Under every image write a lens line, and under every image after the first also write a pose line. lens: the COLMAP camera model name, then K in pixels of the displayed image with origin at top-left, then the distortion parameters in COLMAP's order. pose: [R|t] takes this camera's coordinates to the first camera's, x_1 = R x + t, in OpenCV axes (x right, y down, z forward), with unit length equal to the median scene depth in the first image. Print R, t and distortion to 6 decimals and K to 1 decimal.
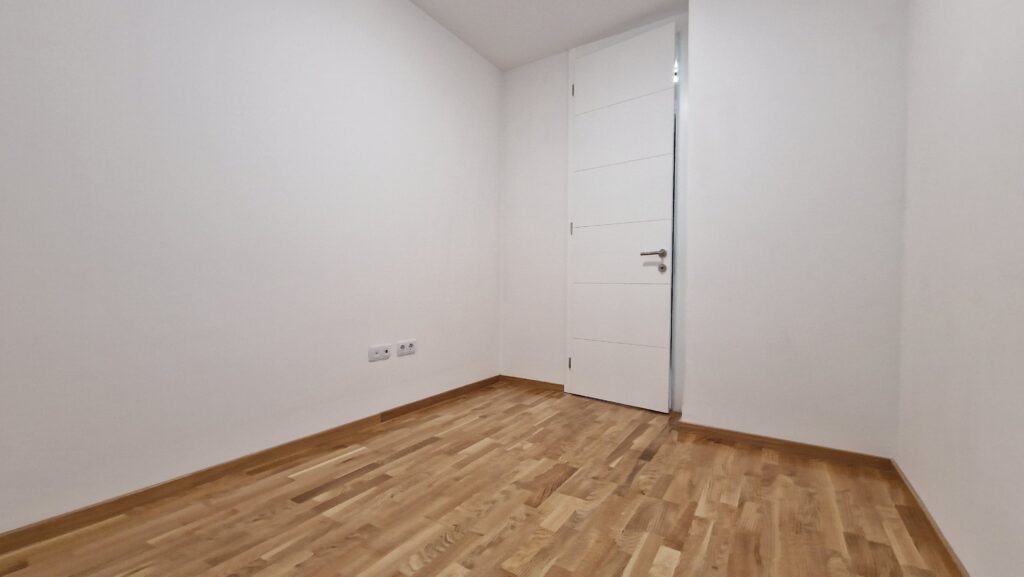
lens RADIAL K [[416.3, 0, 506.2], [0, 416.3, 291.1], [0, 0, 1]] dist [-0.003414, -0.000610]
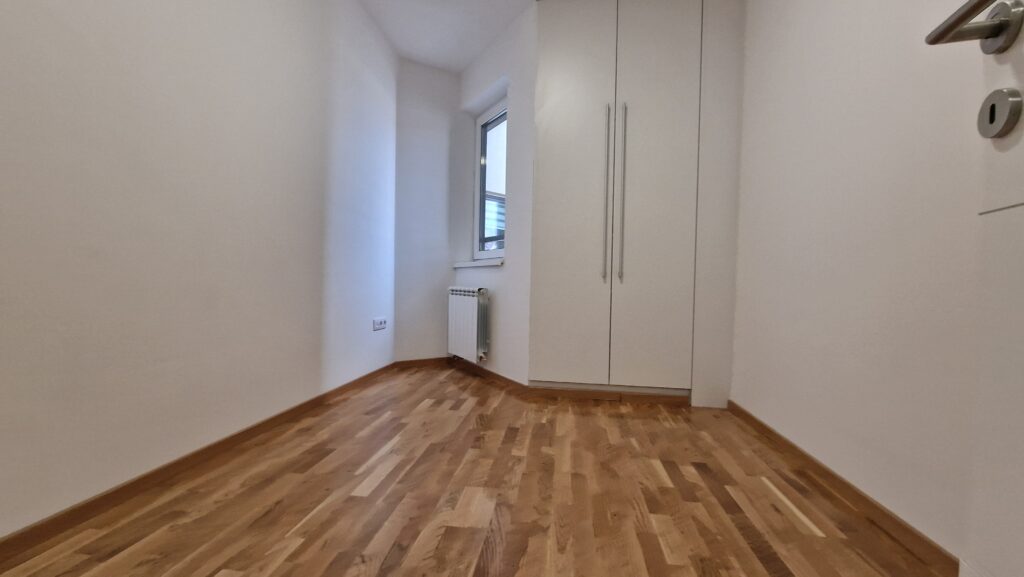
lens RADIAL K [[416.3, 0, 506.2], [0, 416.3, 291.1], [0, 0, 1]] dist [-0.003414, -0.000610]
pose [[-0.904585, -0.025654, -0.425522, 0.418746], [-0.042987, 0.998589, 0.031180, 0.035300], [0.424121, 0.046496, -0.904411, 1.678642]]
